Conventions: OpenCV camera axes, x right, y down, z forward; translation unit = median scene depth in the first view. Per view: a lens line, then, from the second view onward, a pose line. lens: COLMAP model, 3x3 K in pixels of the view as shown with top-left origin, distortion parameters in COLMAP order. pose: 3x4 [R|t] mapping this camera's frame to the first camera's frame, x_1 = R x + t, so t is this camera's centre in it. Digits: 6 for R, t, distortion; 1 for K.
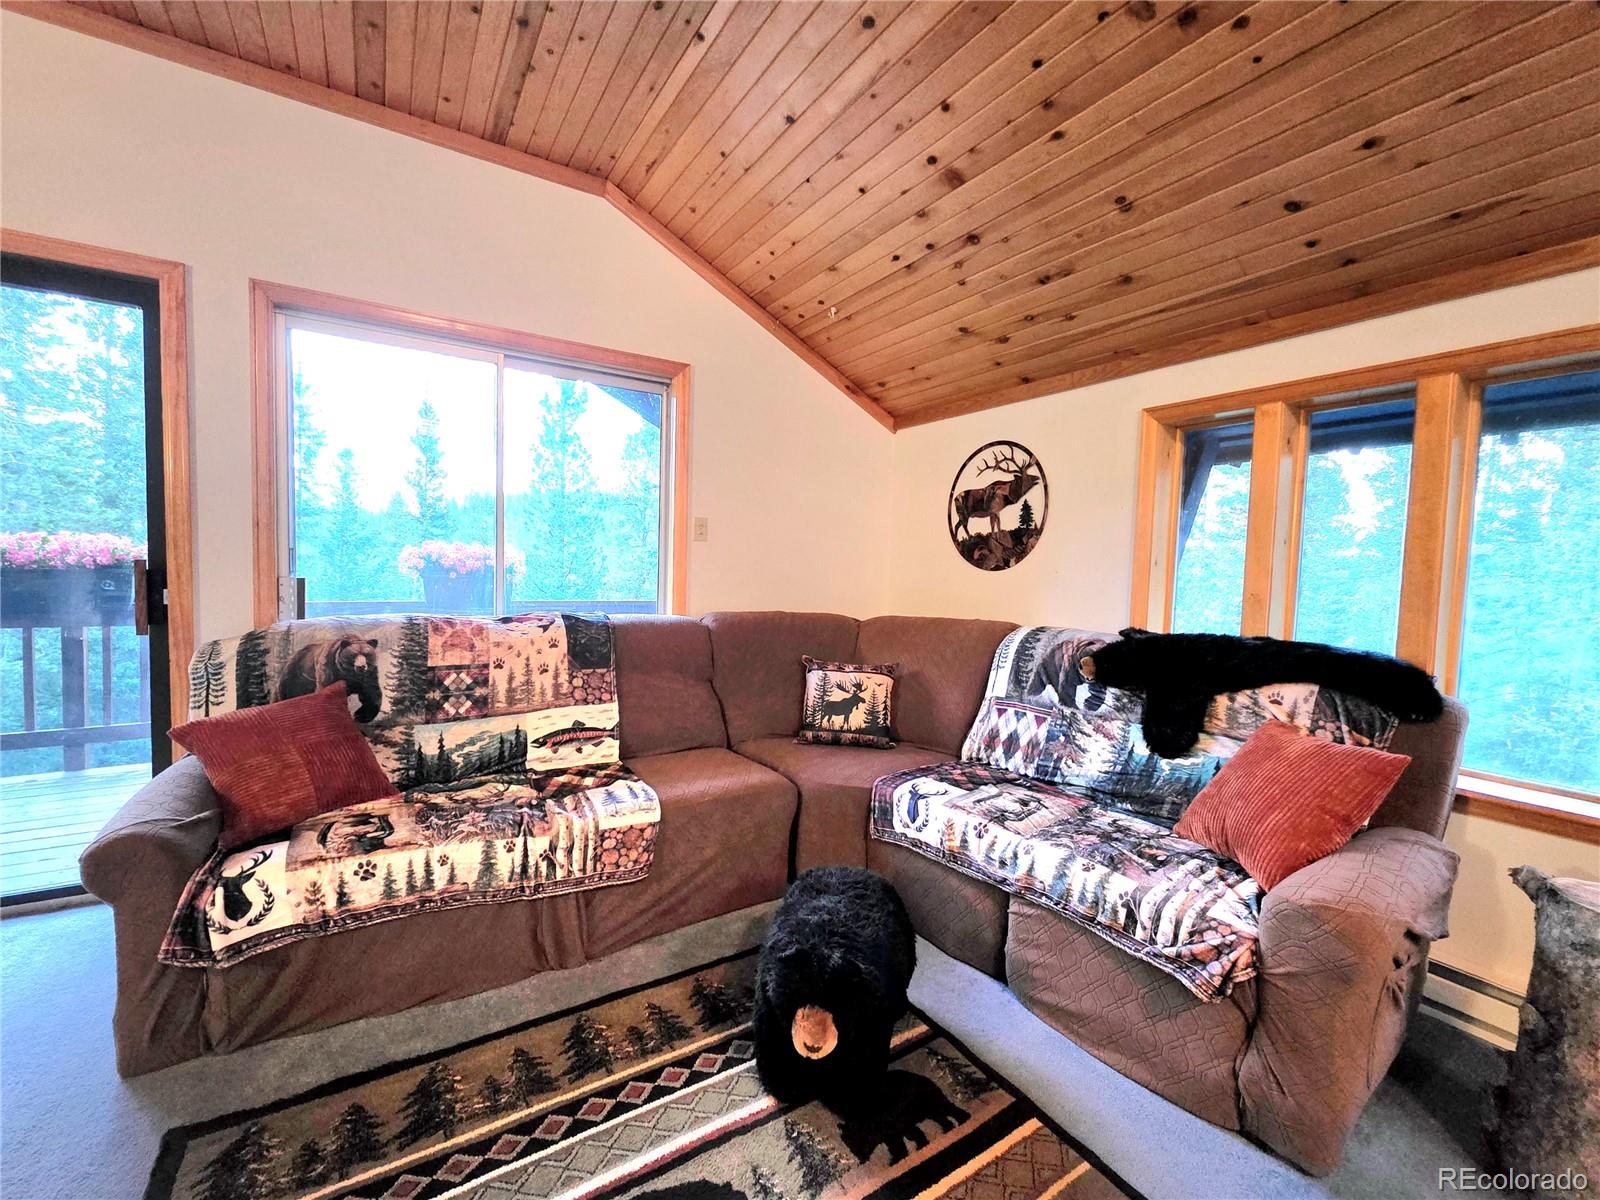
lens RADIAL K [[678.9, 0, 795.0], [0, 678.9, 604.2], [0, 0, 1]] dist [0.001481, 0.000646]
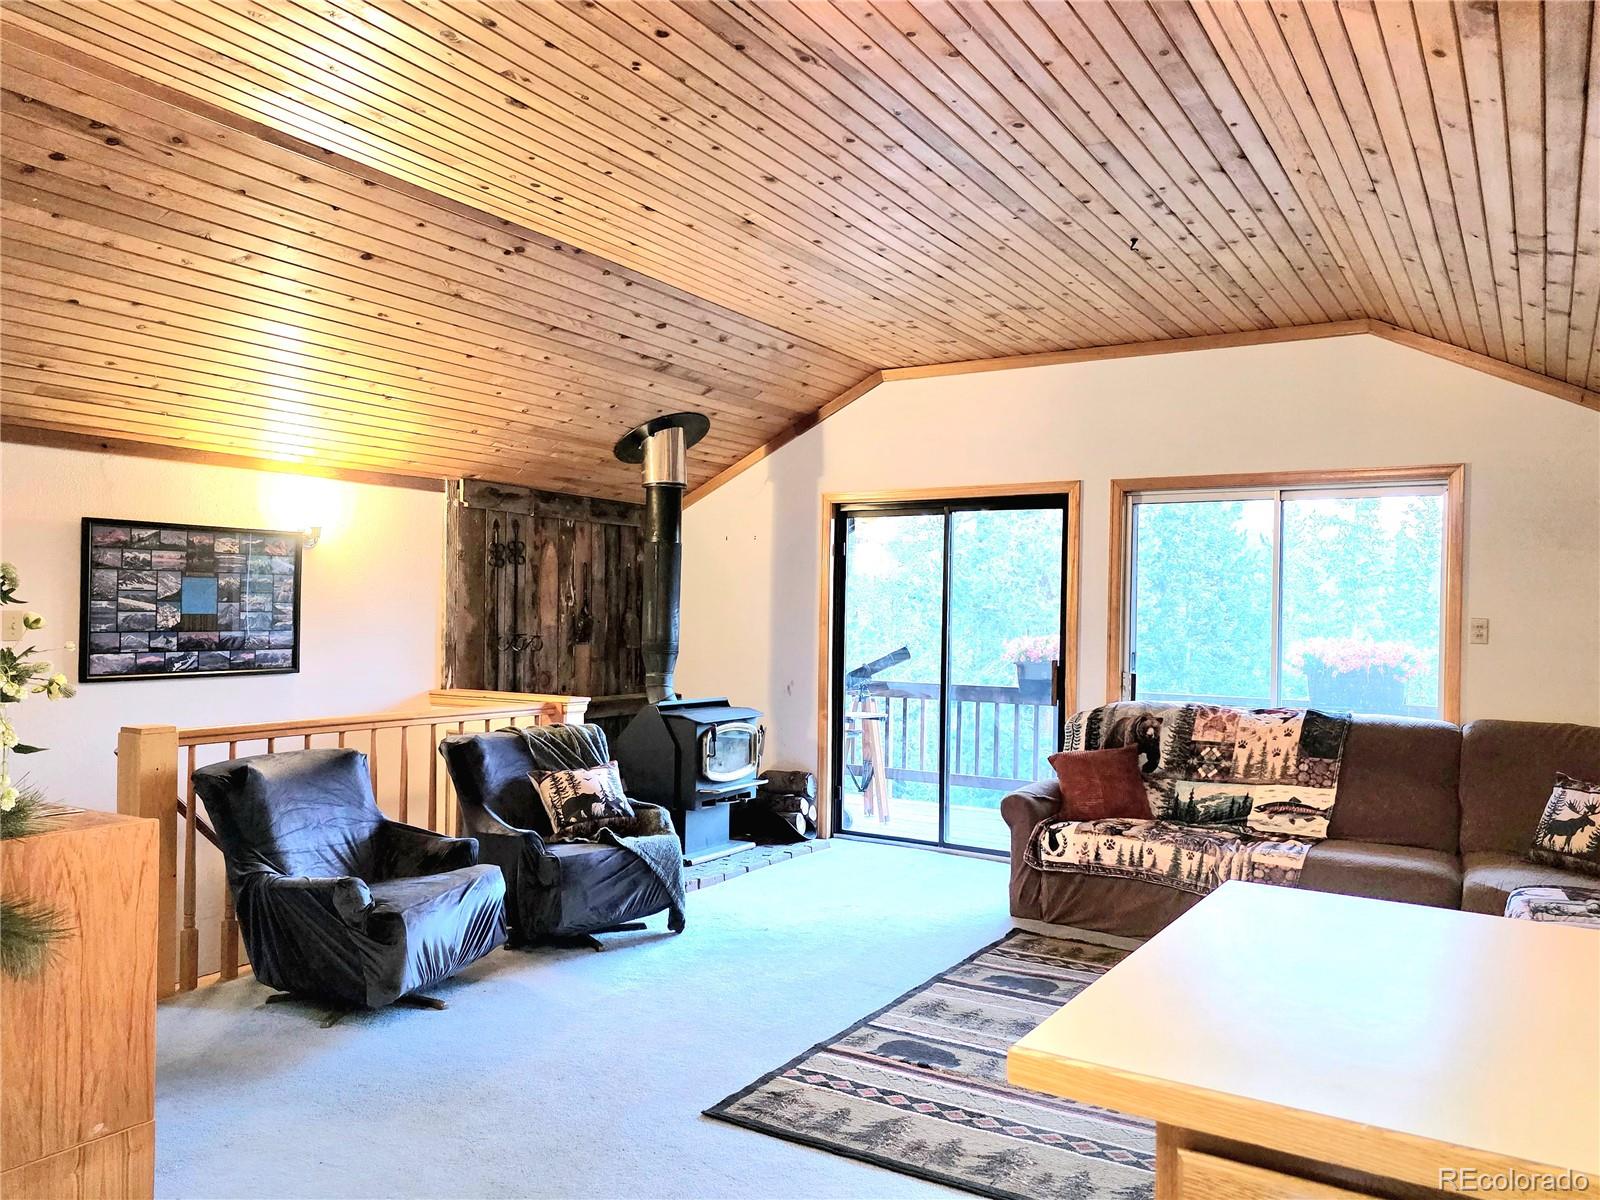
lens RADIAL K [[1200.9, 0, 811.8], [0, 1200.9, 615.7], [0, 0, 1]] dist [0.076532, -0.074190]
pose [[0.454553, -0.021493, -0.890460, 1.290152], [-0.056810, 0.996974, -0.053064, 0.014332], [0.888906, 0.074708, 0.451957, -0.803248]]
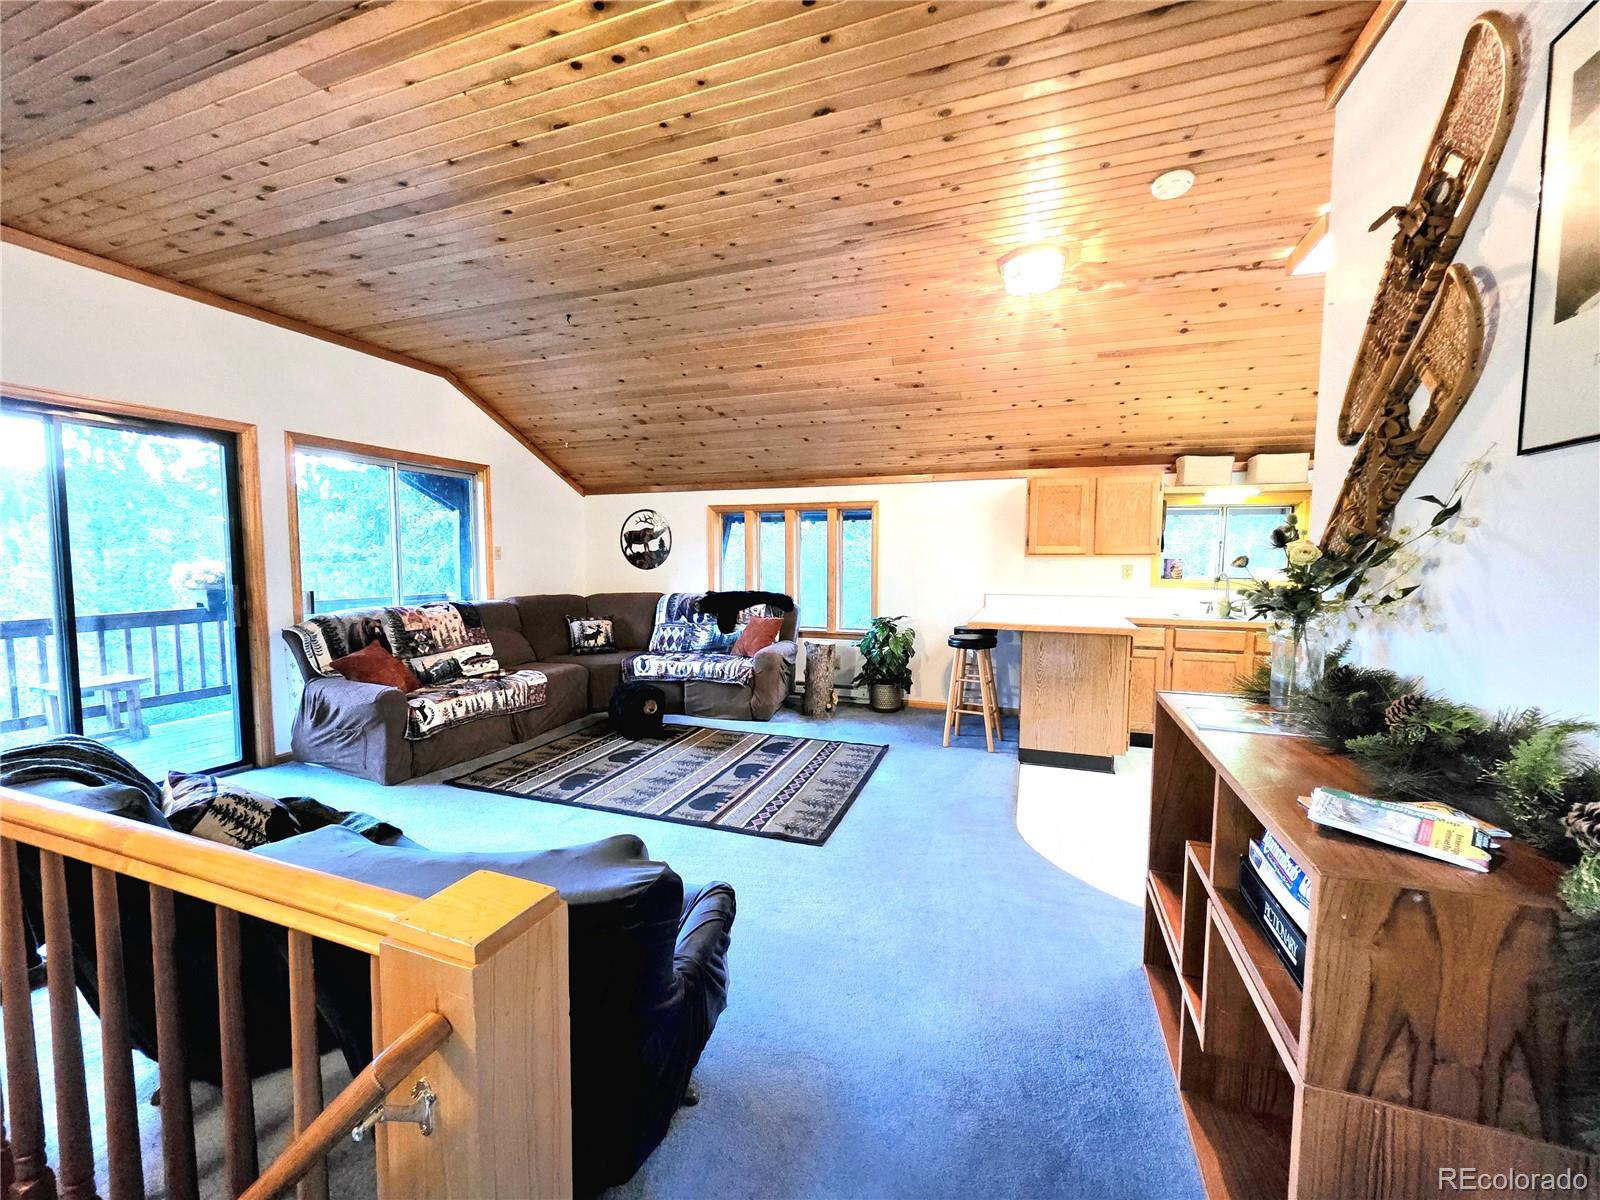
lens RADIAL K [[638.1, 0, 794.6], [0, 638.1, 604.0], [0, 0, 1]] dist [0.002402, -0.000219]
pose [[0.789912, -0.072397, 0.608932, -0.776066], [0.055550, 0.997372, 0.046519, -0.011201], [-0.610699, -0.002919, 0.791857, -1.189956]]
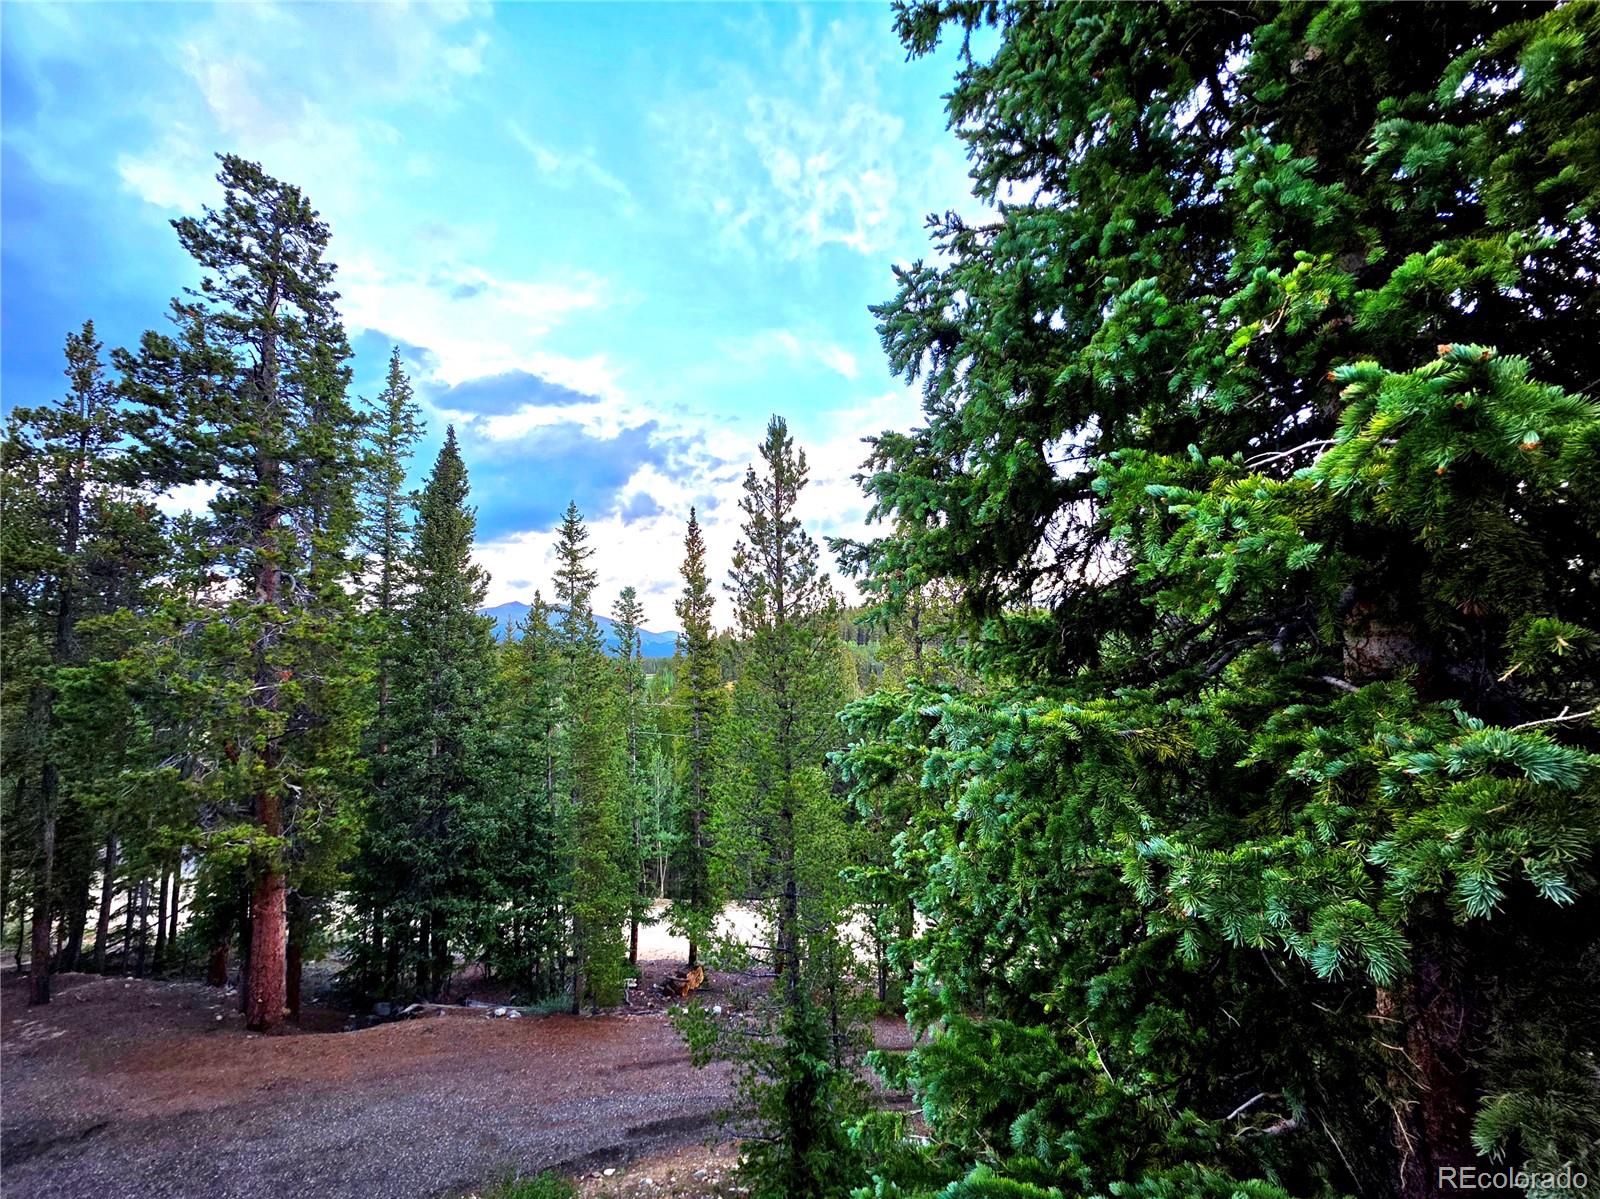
lens RADIAL K [[642.0, 0, 797.4], [0, 642.0, 604.8], [0, 0, 1]] dist [0.001217, -0.000160]
pose [[0.908201, -0.111571, -0.403389, -0.308170], [0.047303, 0.985001, -0.165937, -0.267127], [0.415852, 0.131623, 0.899857, 2.146486]]
